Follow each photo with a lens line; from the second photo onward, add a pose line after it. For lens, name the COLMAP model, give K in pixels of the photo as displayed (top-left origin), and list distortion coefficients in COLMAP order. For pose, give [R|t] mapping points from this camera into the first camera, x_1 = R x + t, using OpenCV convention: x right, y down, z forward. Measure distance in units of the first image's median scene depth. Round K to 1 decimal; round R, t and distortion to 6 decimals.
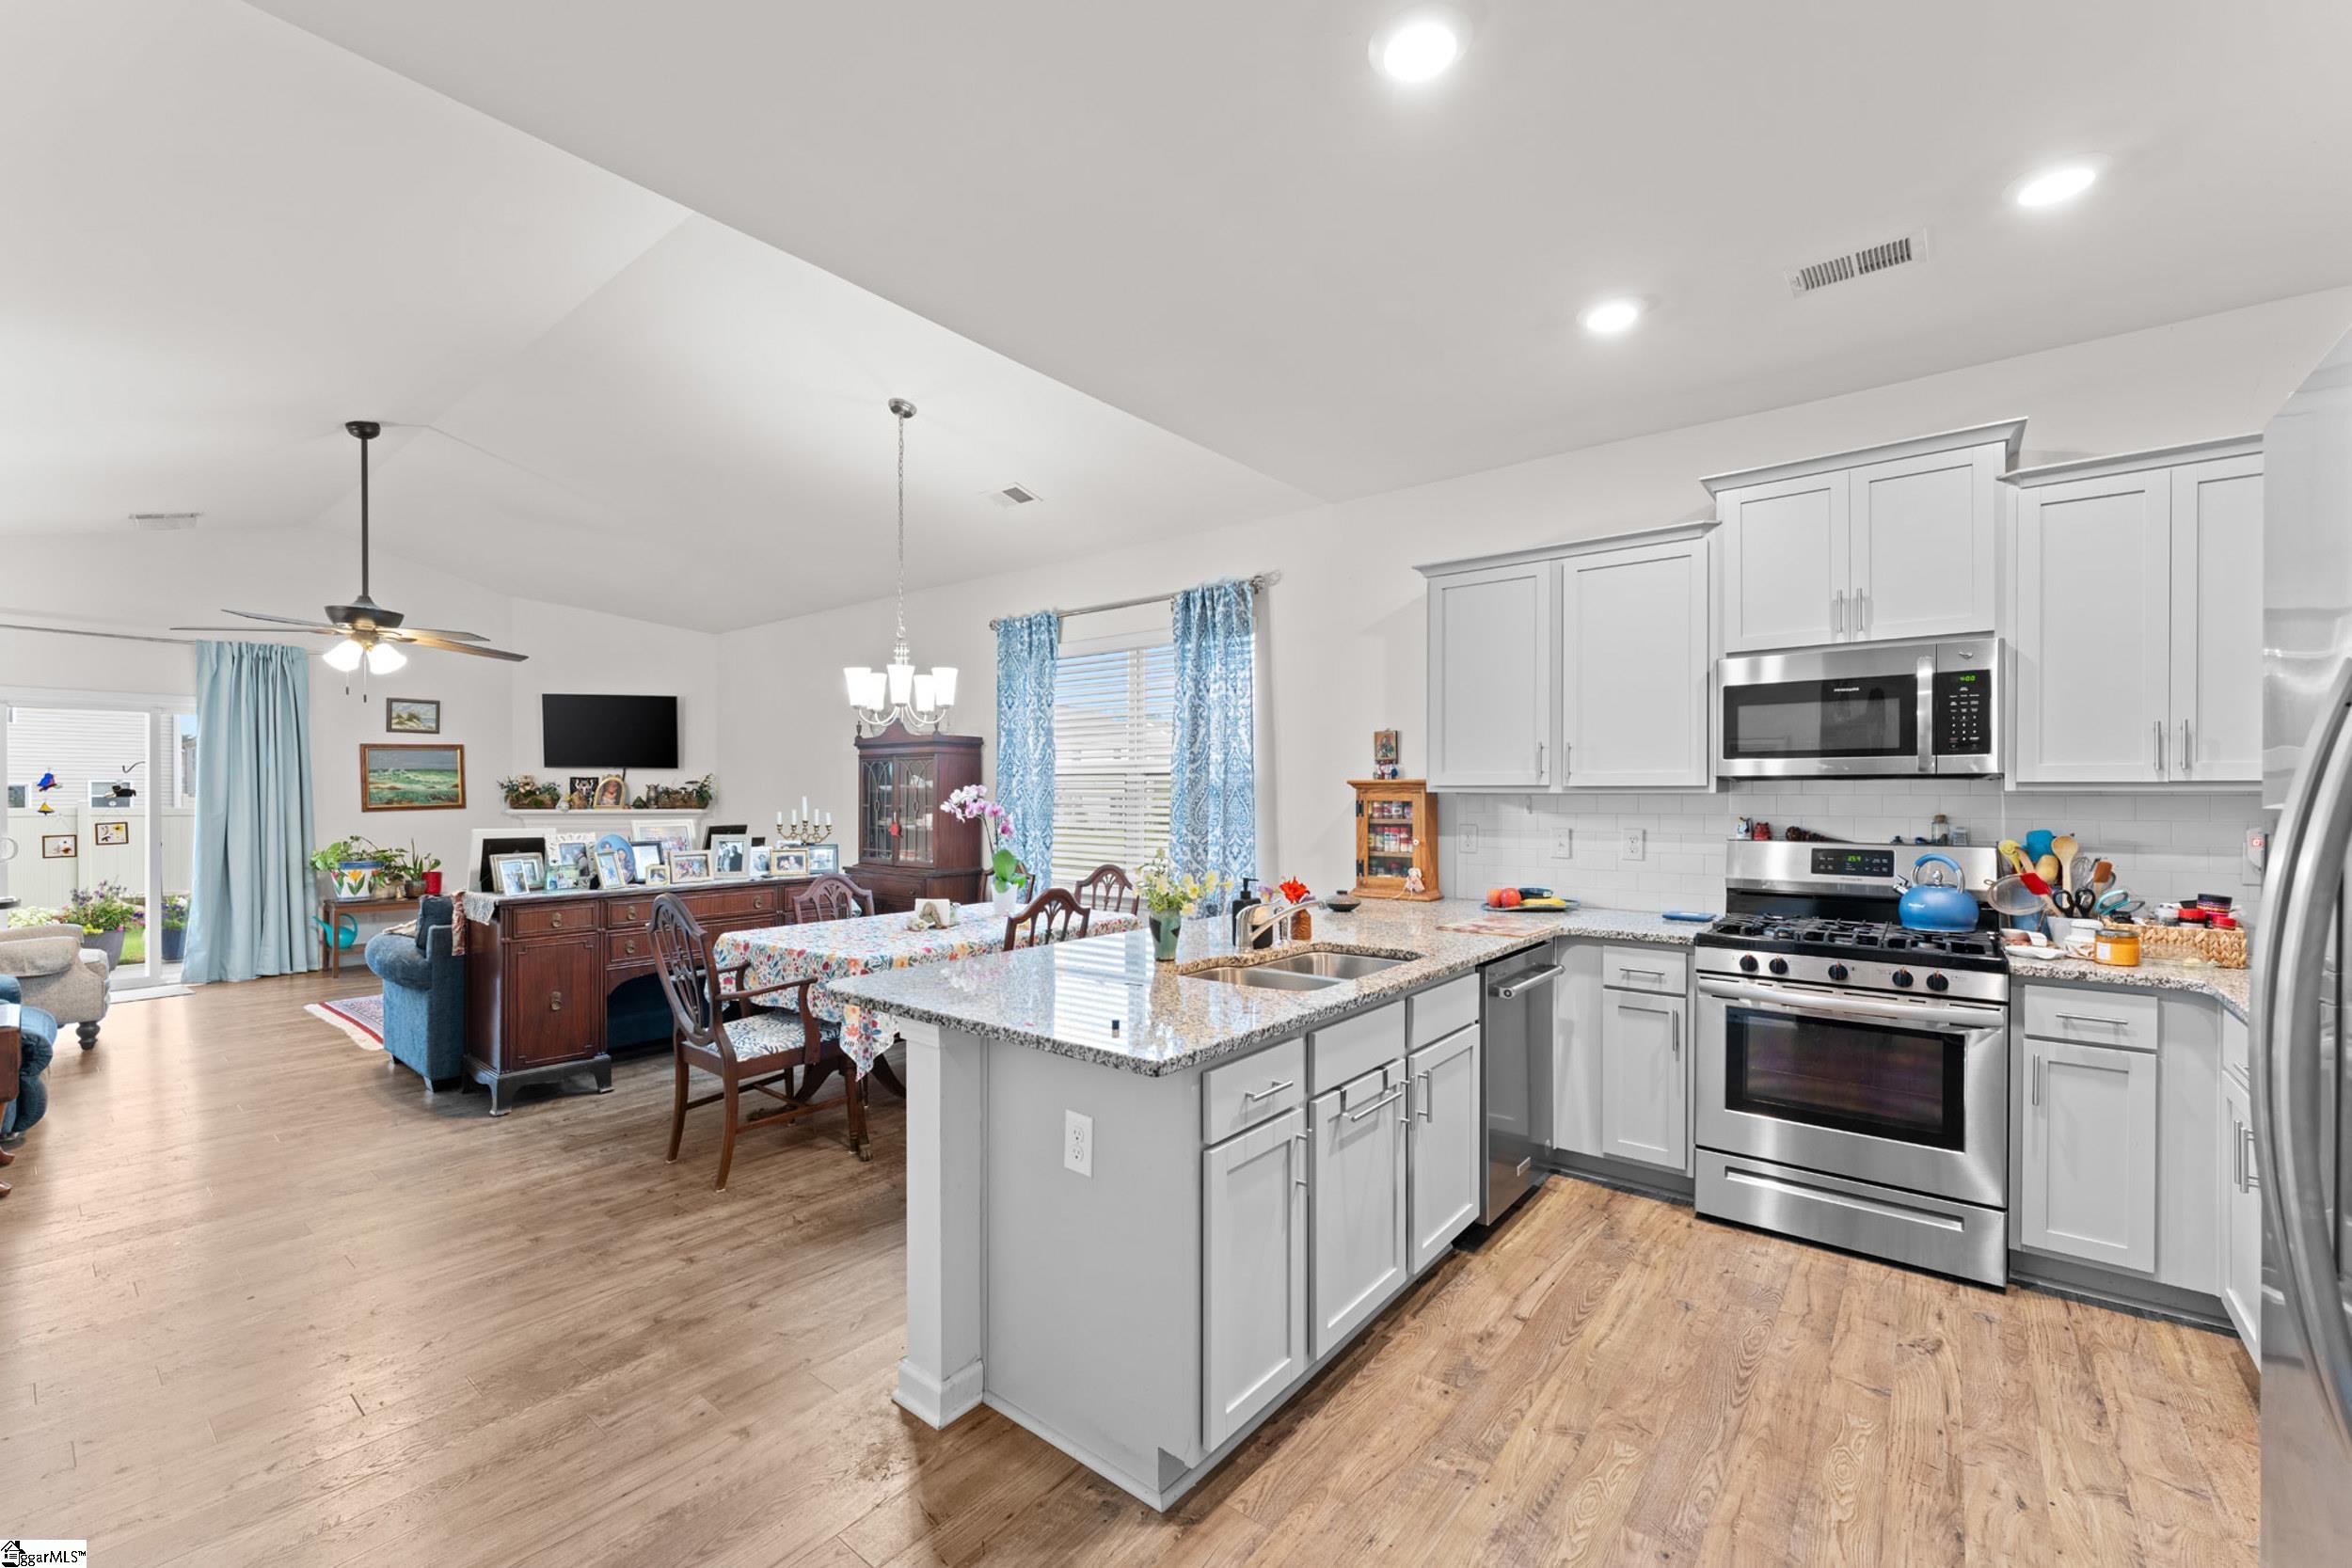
lens RADIAL K [[955.2, 0, 1165.9], [0, 955.2, 798.7], [0, 0, 1]] dist [-0.000153, -0.000876]
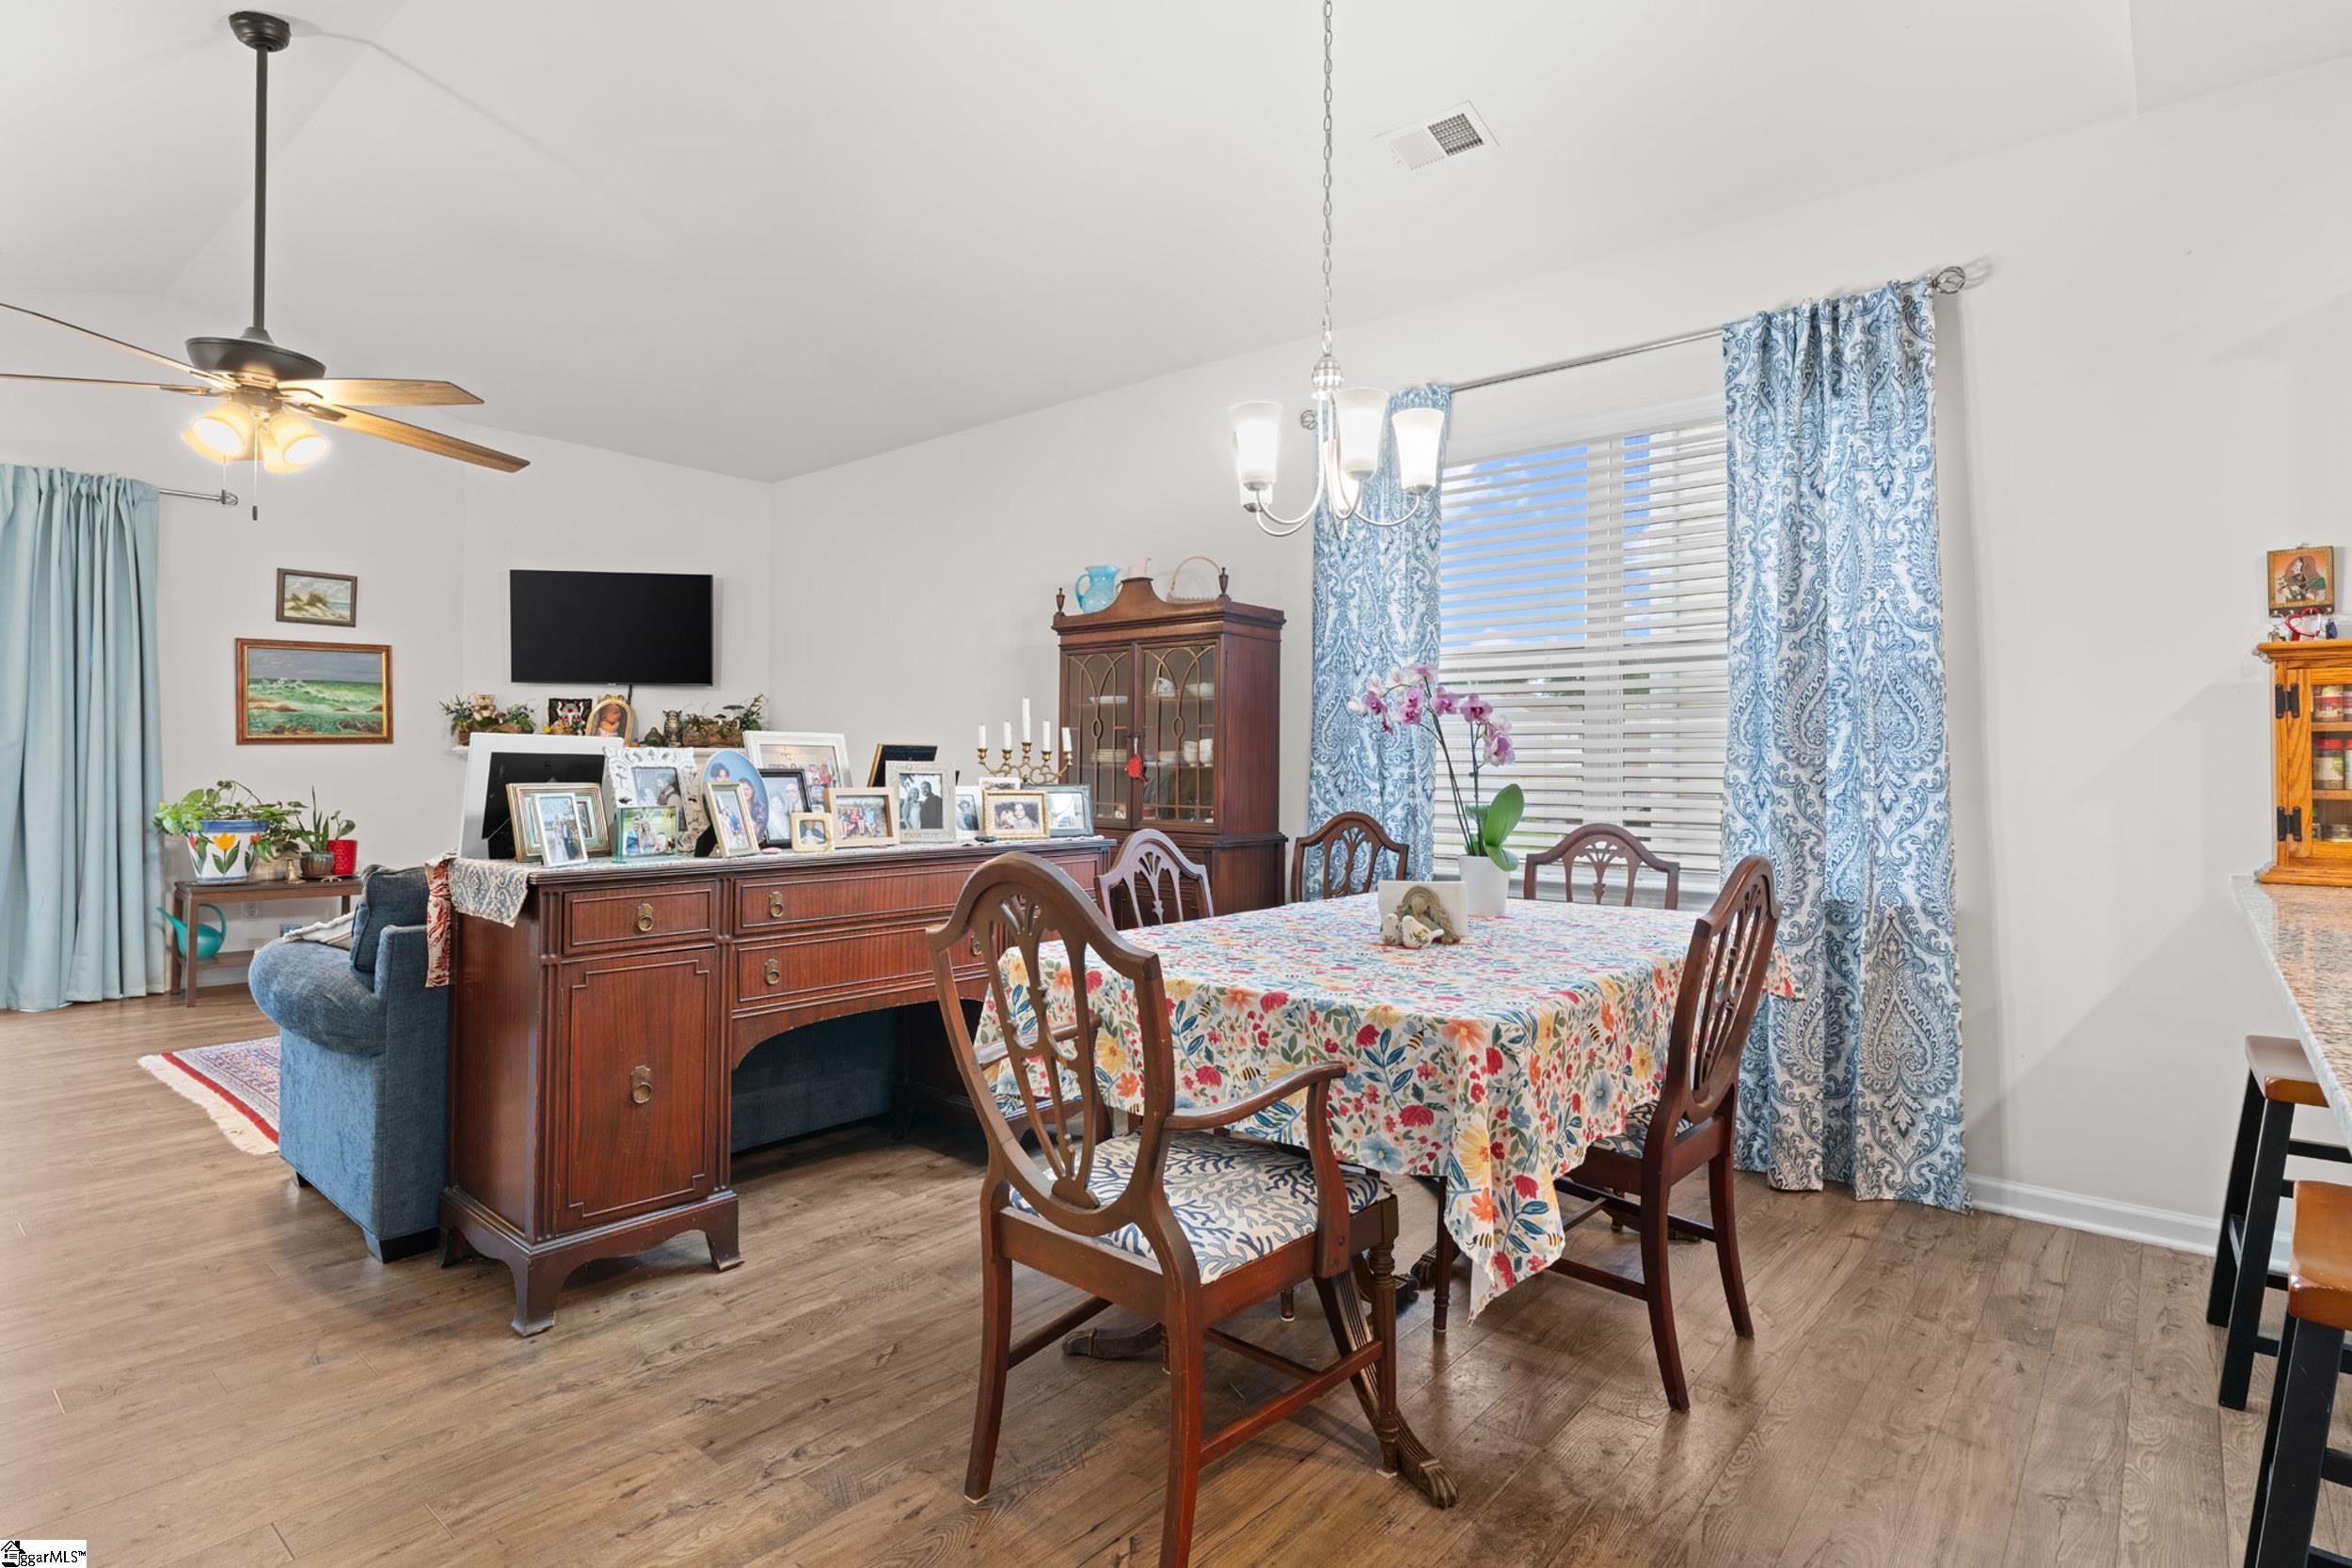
lens RADIAL K [[1180.3, 0, 1178.0], [0, 1180.3, 754.3], [0, 0, 1]] dist [-0.004136, 0.001861]
pose [[0.999792, 0.006520, -0.019324, -0.355061], [-0.006834, 0.999845, -0.016202, 0.052020], [0.019216, 0.016331, 0.999682, 0.404230]]
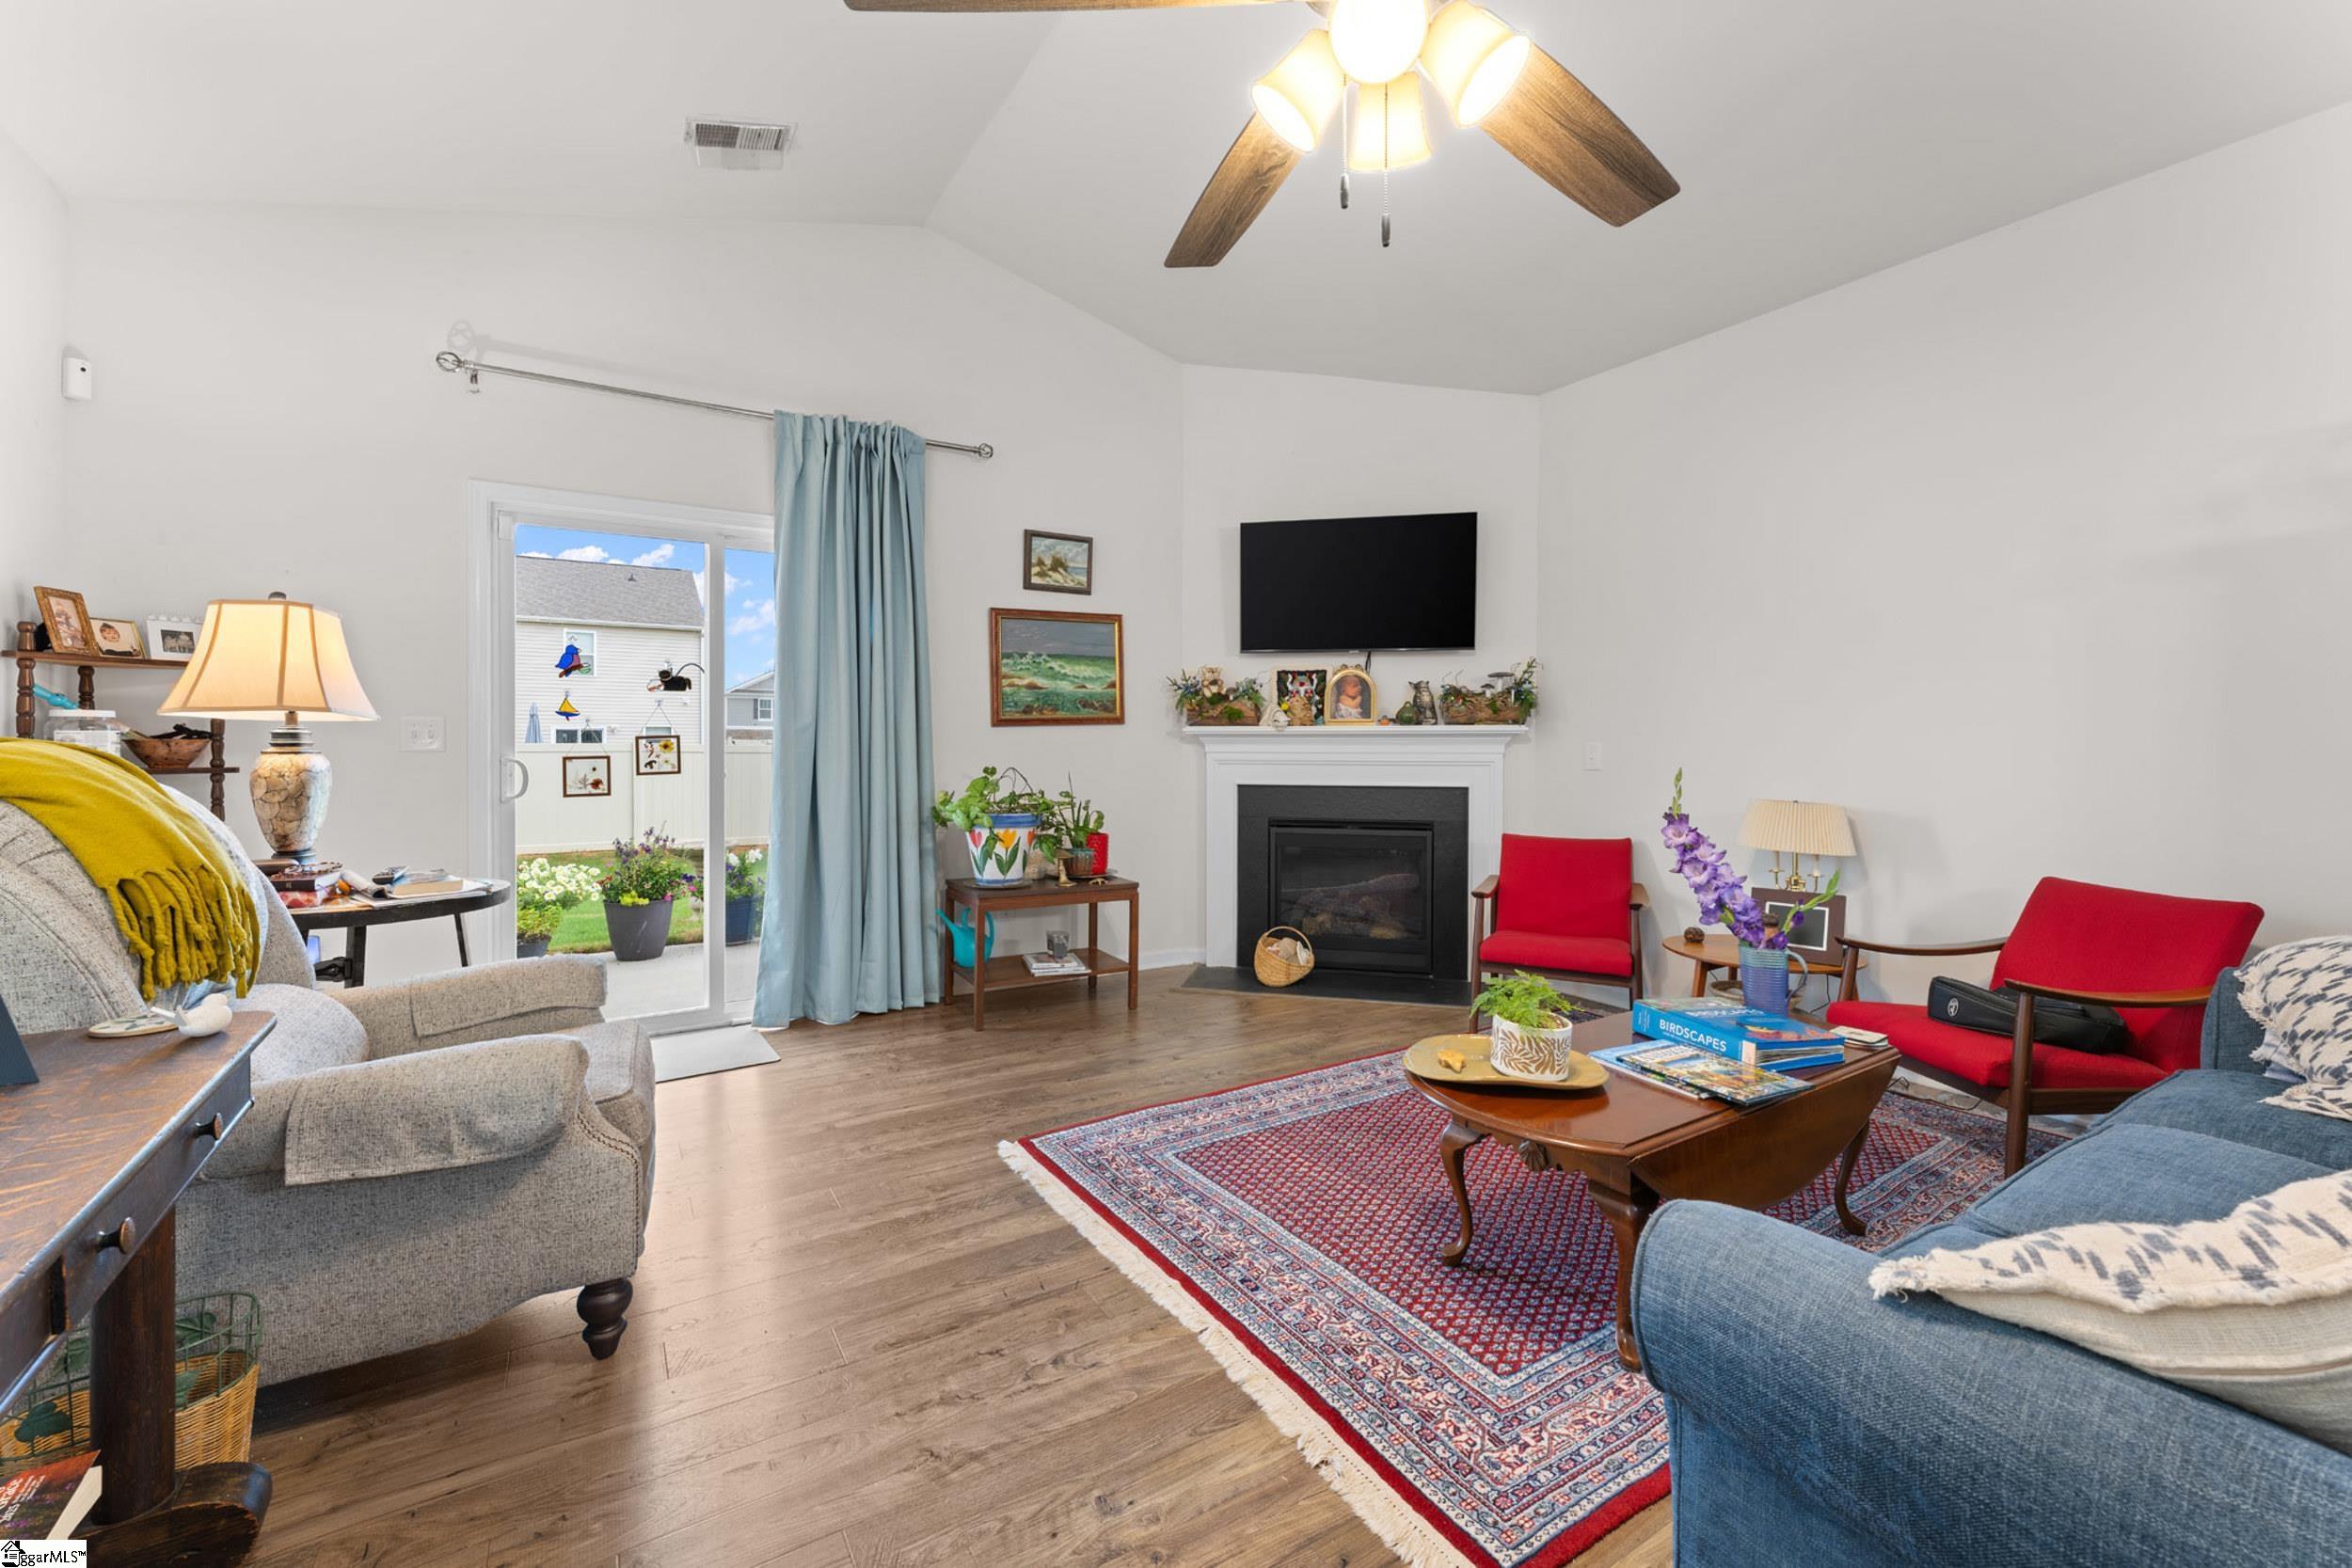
lens RADIAL K [[955.2, 0, 1179.5], [0, 955.2, 754.9], [0, 0, 1]] dist [-0.000153, -0.000876]
pose [[0.943874, 0.004709, -0.330273, -0.982970], [-0.003526, 0.999985, 0.004181, 0.051100], [0.330287, -0.002782, 0.943876, 0.889801]]
